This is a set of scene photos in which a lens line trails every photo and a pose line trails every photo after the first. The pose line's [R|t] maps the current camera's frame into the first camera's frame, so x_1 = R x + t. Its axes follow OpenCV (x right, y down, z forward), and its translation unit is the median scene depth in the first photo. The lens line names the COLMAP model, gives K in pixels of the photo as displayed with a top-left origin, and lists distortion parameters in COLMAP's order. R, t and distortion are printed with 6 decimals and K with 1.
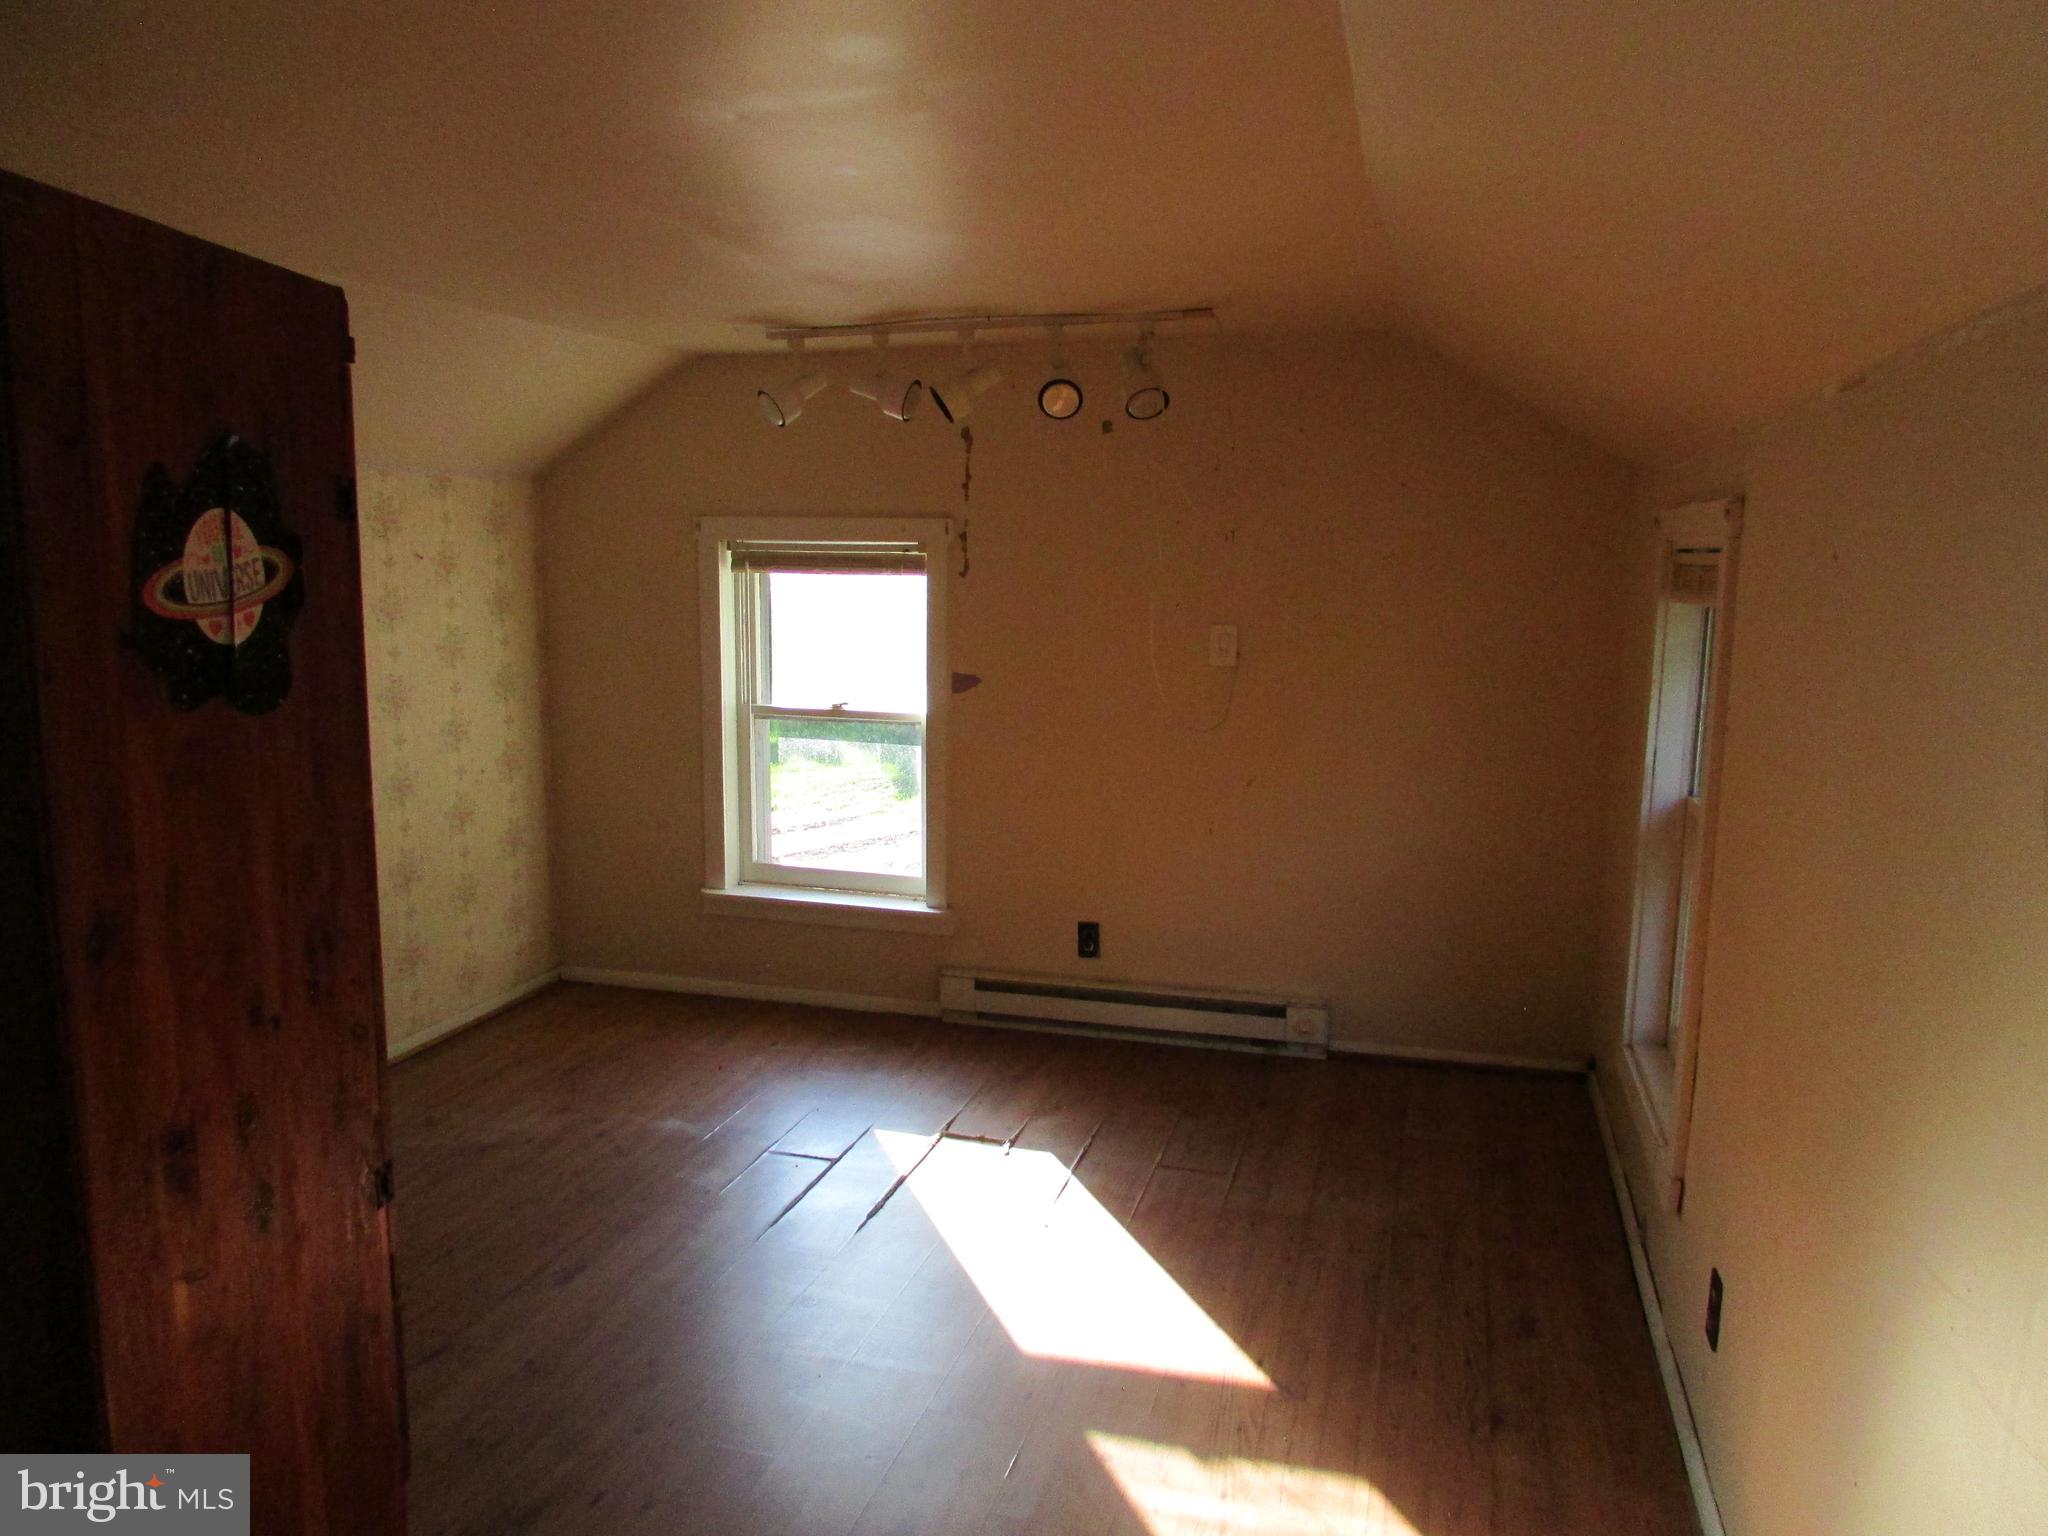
lens RADIAL K [[1453.3, 0, 1023.5], [0, 1453.3, 769.3], [0, 0, 1]] dist [-0.038889, 0.019782]
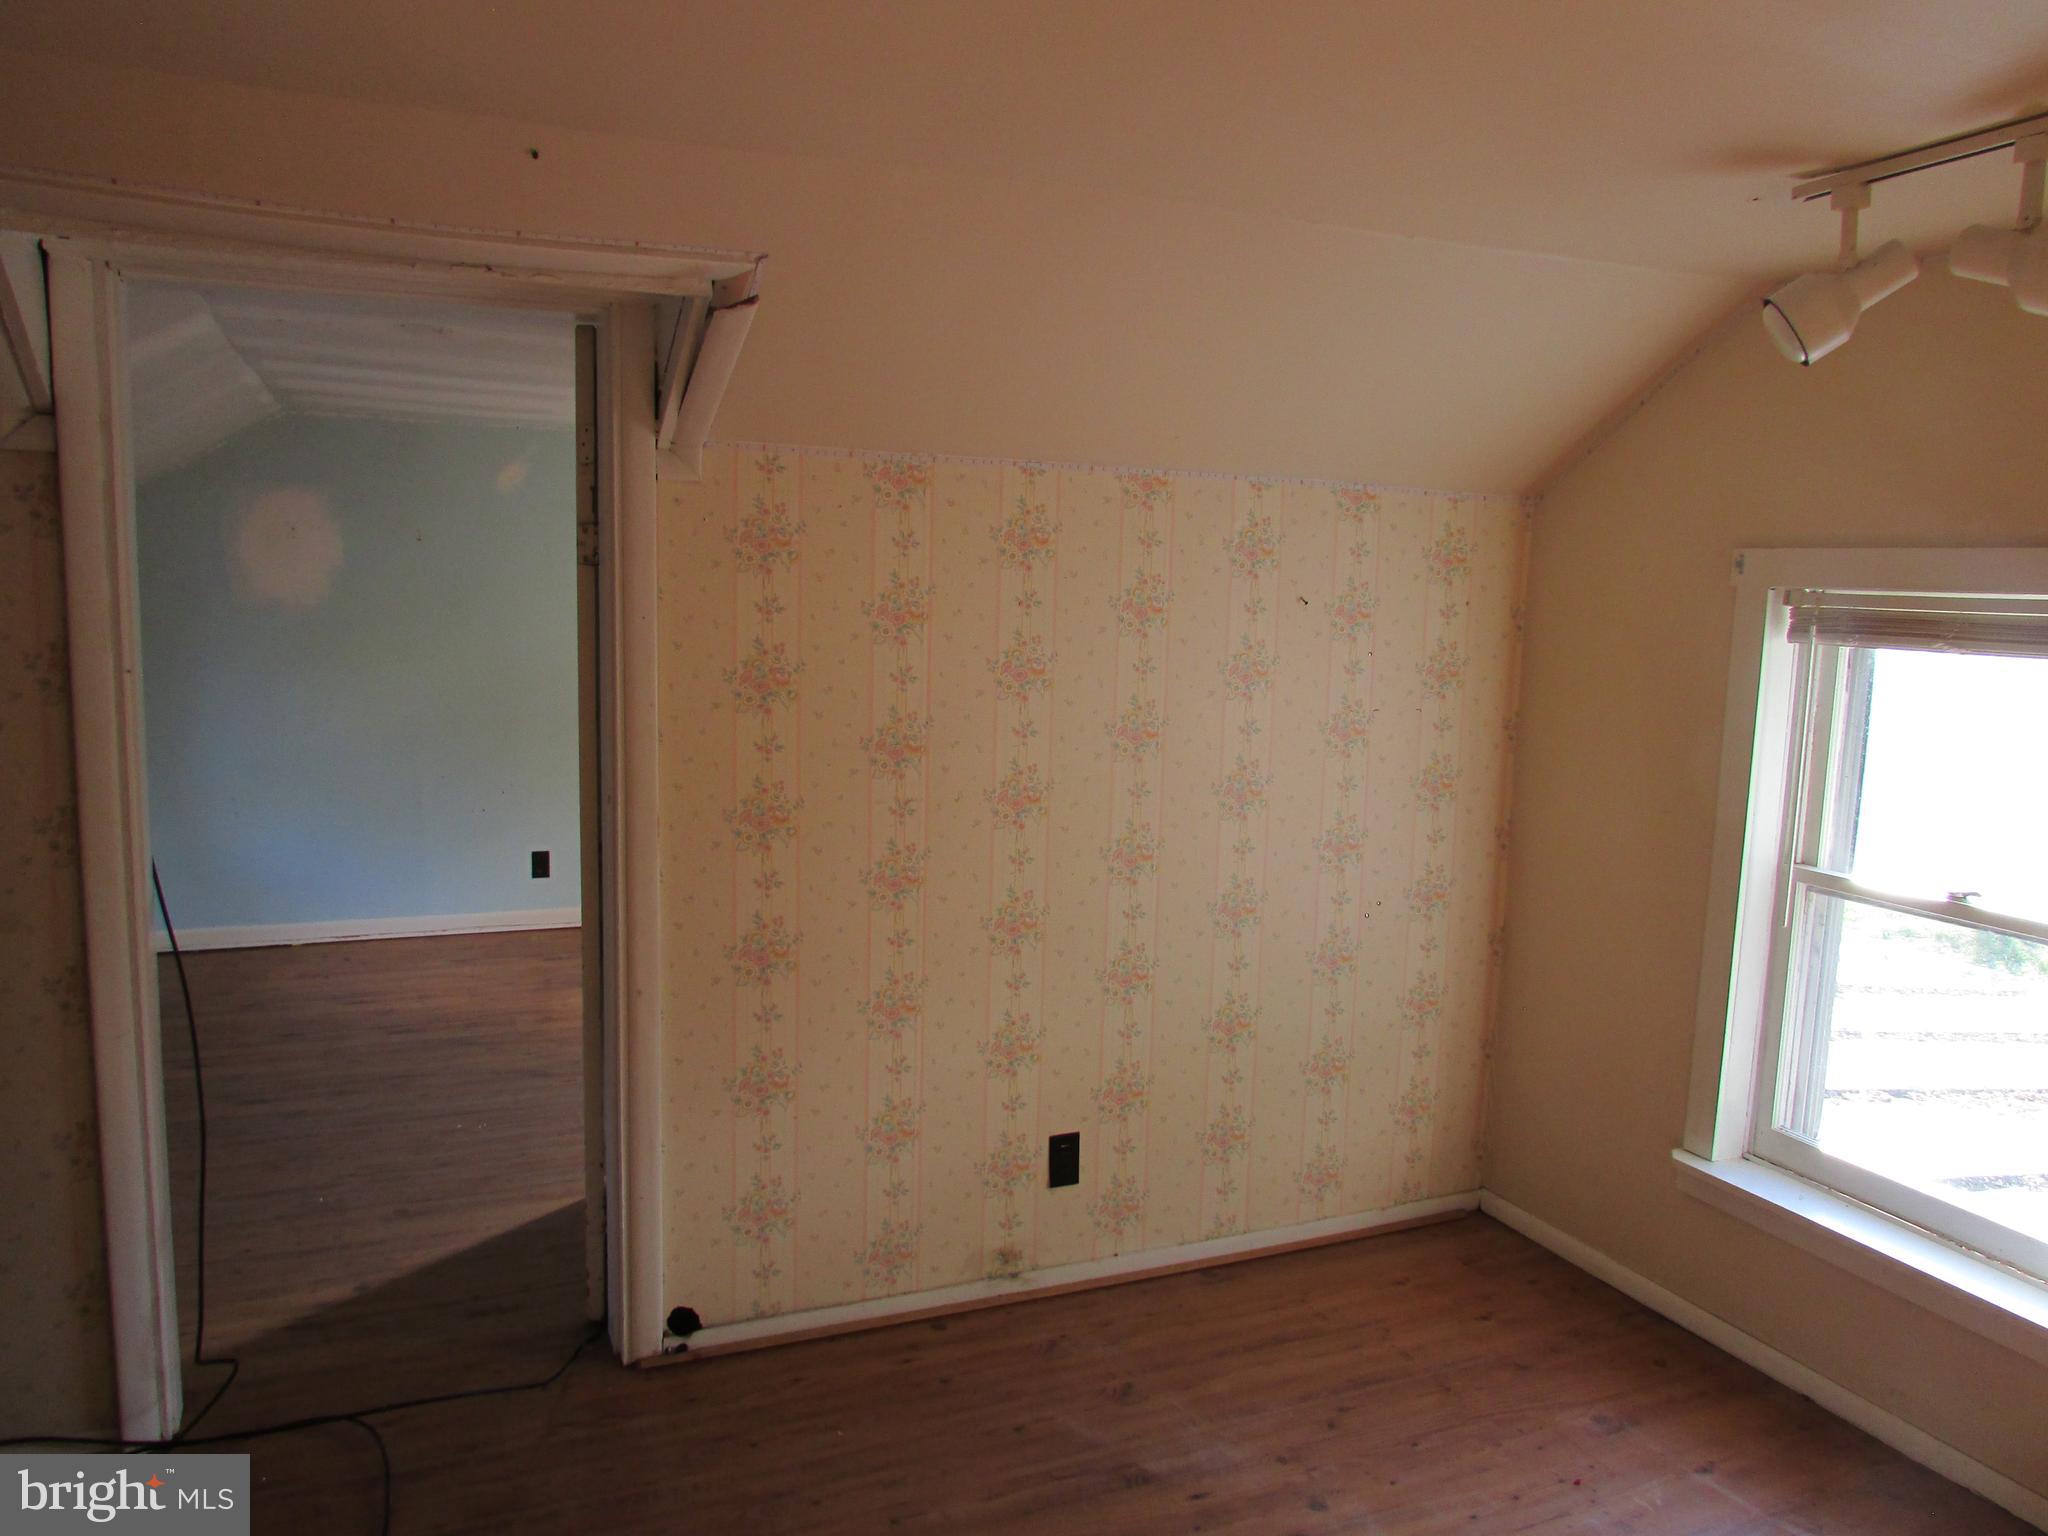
lens RADIAL K [[1453.3, 0, 1024.5], [0, 1453.3, 777.0], [0, 0, 1]] dist [-0.038889, 0.019782]
pose [[0.640893, 0.111729, -0.759455, 0.050698], [-0.138100, 0.989991, 0.029105, -0.056096], [0.755106, 0.086227, 0.649908, 0.389807]]
